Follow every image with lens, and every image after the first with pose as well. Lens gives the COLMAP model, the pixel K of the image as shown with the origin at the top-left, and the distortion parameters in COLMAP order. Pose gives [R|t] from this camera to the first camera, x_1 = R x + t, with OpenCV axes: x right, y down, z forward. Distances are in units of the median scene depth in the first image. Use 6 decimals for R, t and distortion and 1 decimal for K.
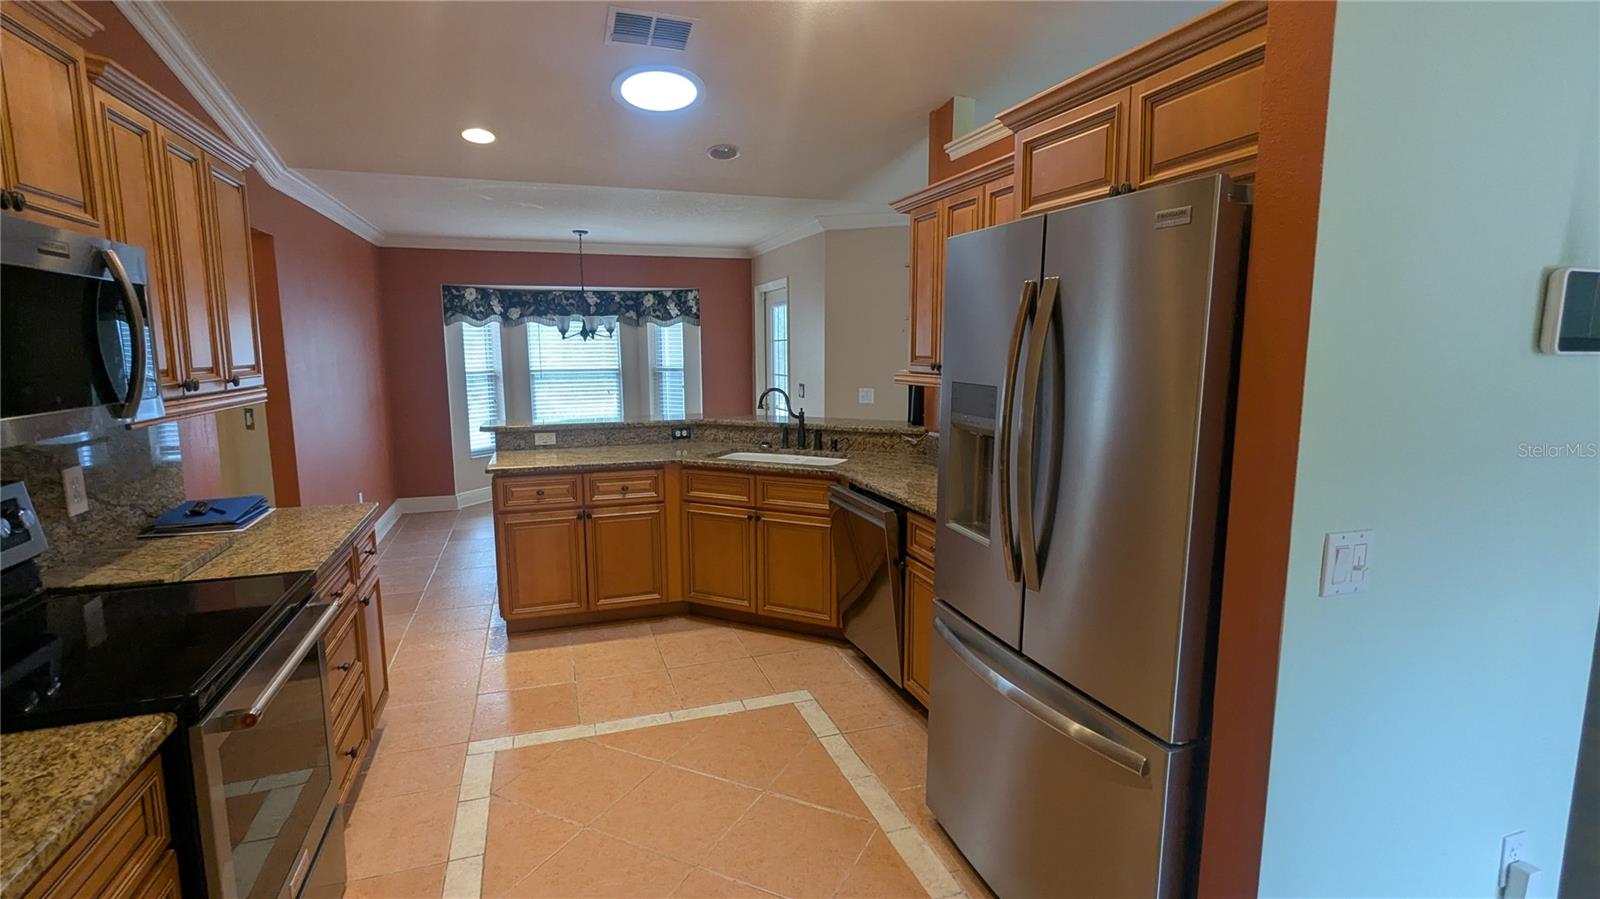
lens RADIAL K [[745.3, 0, 797.3], [0, 745.3, 446.5], [0, 0, 1]] dist [-0.003776, 0.000113]
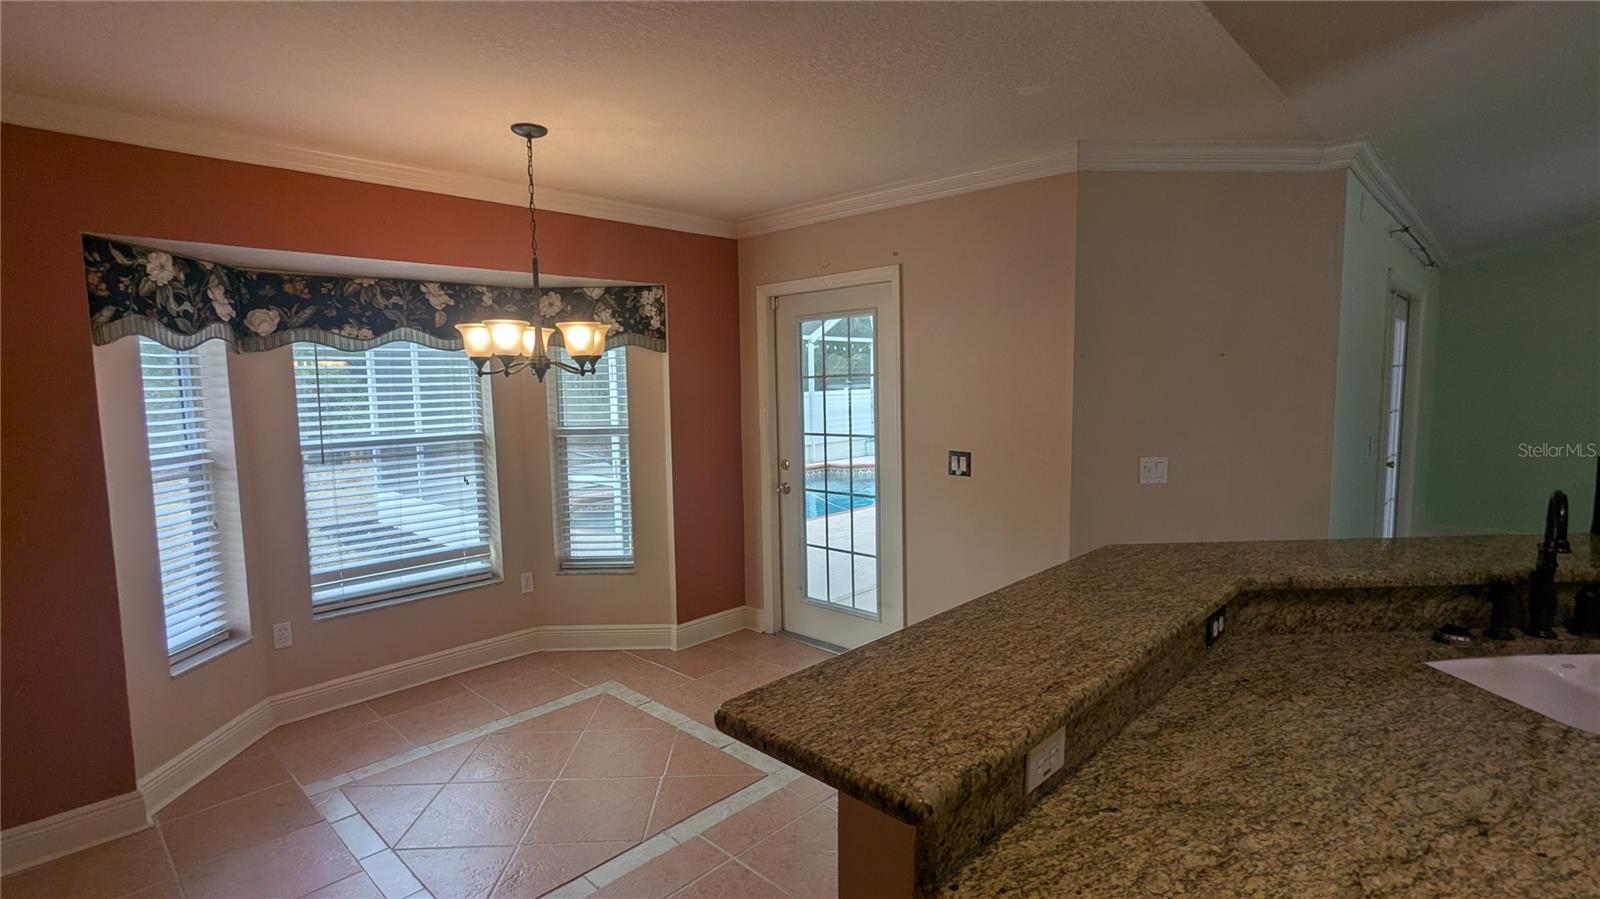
lens RADIAL K [[745.3, 0, 797.3], [0, 745.3, 446.5], [0, 0, 1]] dist [-0.003776, 0.000113]
pose [[0.890239, -0.052954, 0.452404, -0.301907], [0.076414, 0.996506, -0.033728, -0.065910], [-0.449037, 0.064596, 0.891175, 0.469899]]
